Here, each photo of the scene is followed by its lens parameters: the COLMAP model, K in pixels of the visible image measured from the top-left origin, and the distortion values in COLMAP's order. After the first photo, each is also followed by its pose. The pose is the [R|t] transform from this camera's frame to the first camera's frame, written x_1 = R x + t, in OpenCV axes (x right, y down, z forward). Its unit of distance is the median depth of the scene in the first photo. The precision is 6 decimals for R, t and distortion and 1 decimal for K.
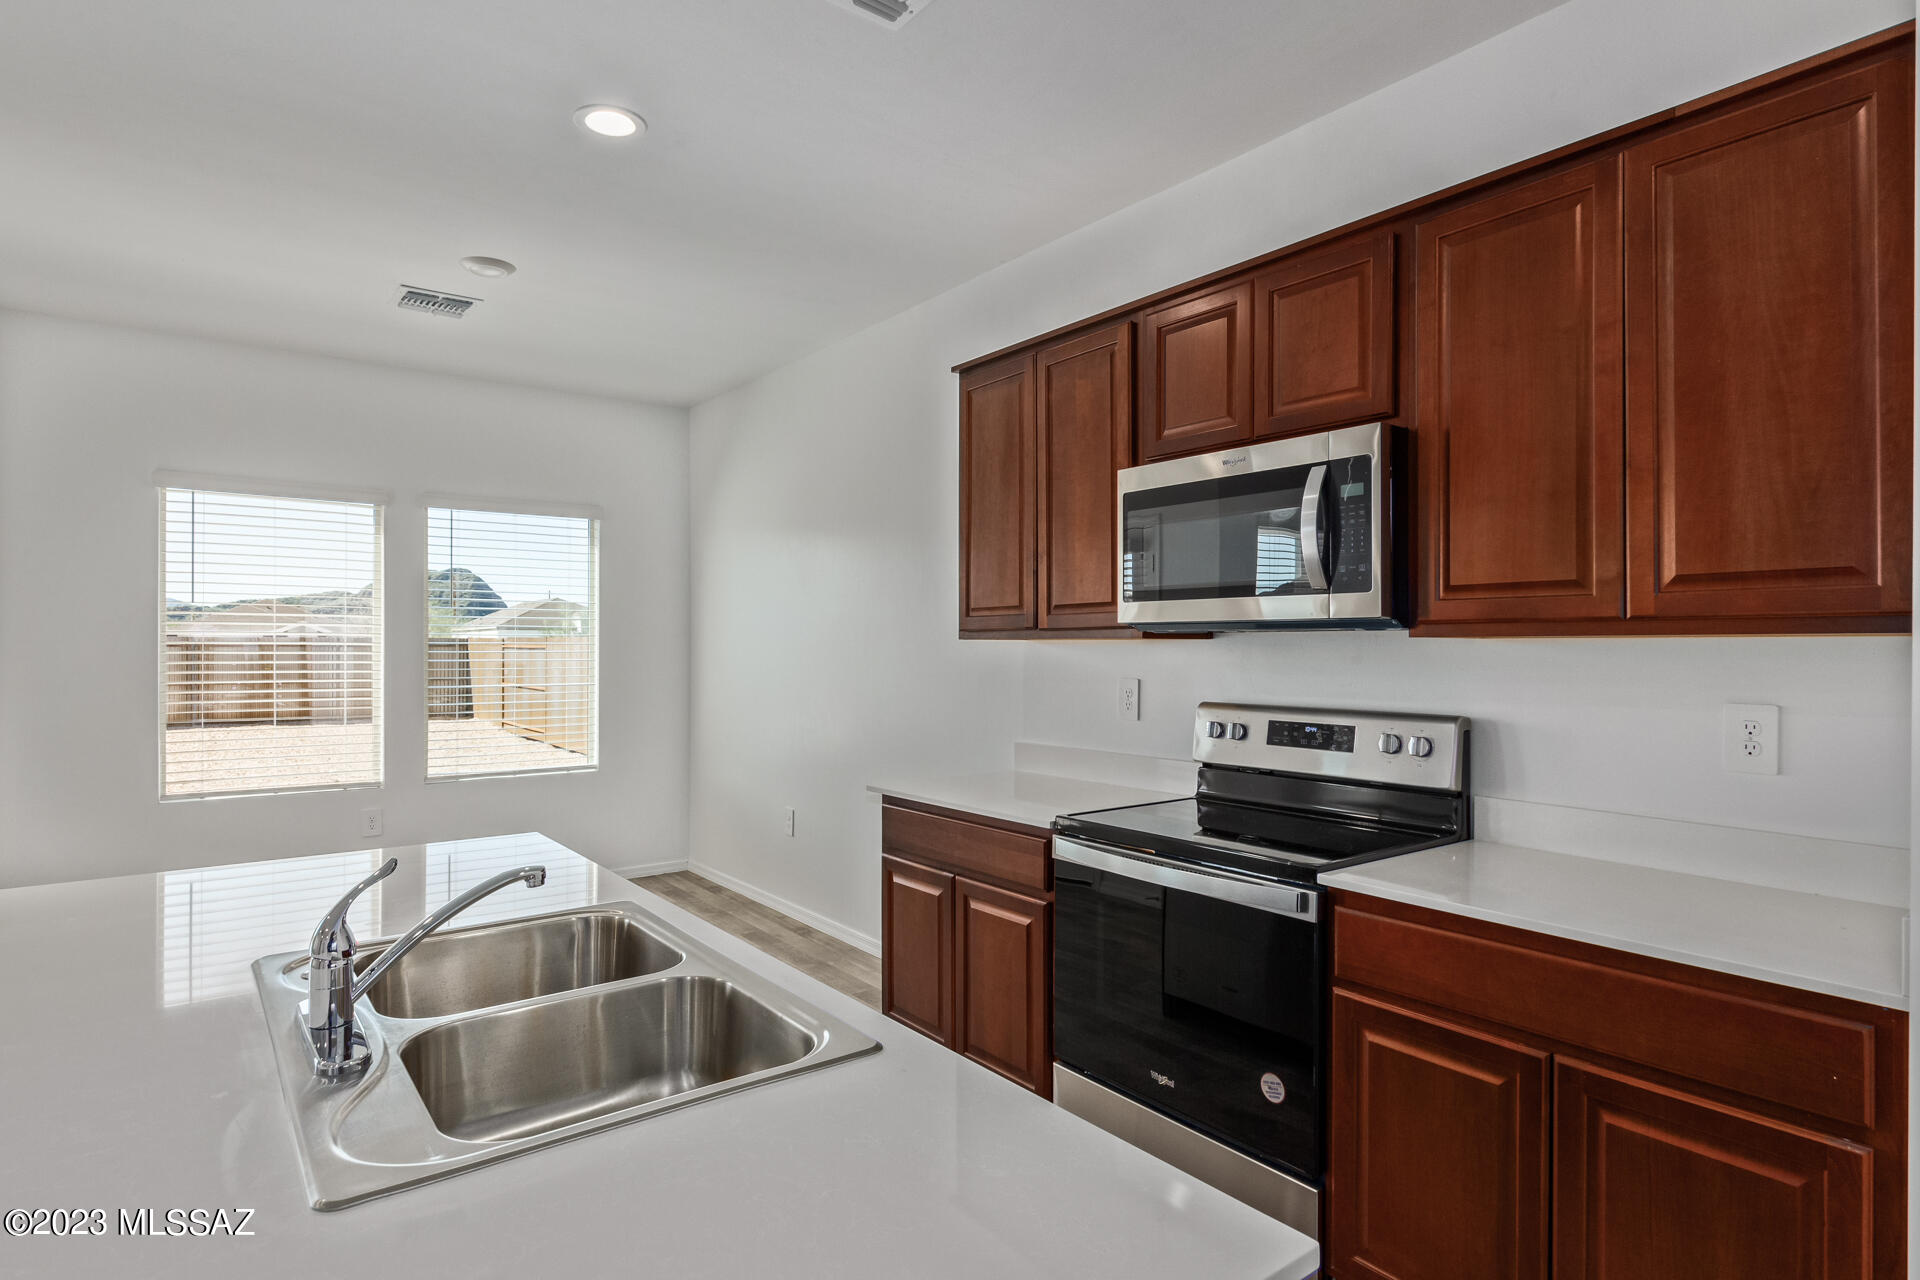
lens RADIAL K [[1001.4, 0, 960.0], [0, 1001.4, 640.0], [0, 0, 1]] dist [-0.012723, 0.001847]
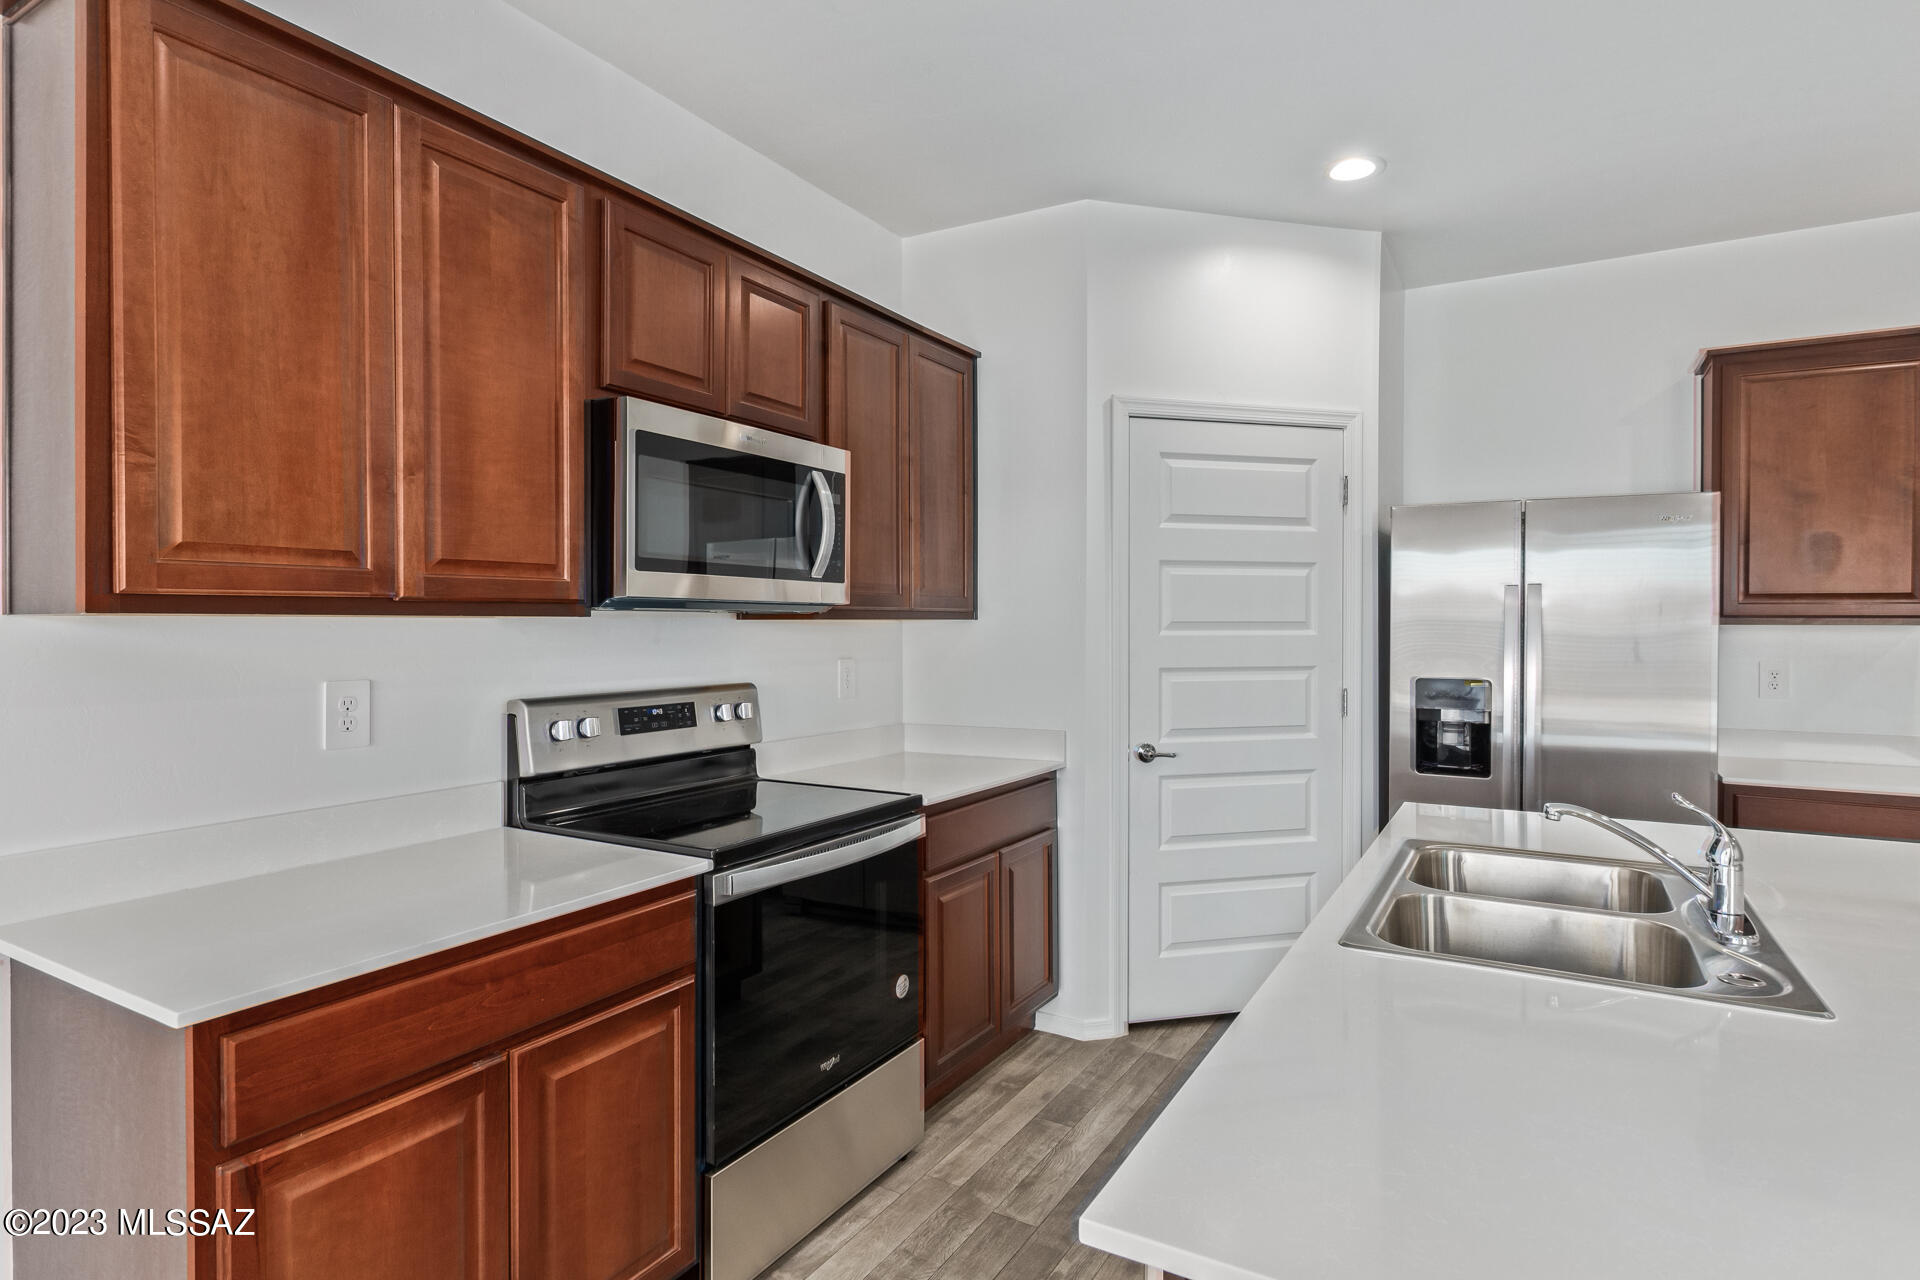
lens RADIAL K [[1001.4, 0, 960.0], [0, 1001.4, 640.0], [0, 0, 1]] dist [-0.012723, 0.001847]
pose [[-0.373433, -0.010952, 0.927592, -0.653046], [0.007161, 0.999866, 0.014688, 0.007357], [-0.927629, 0.012128, -0.373305, 1.074100]]
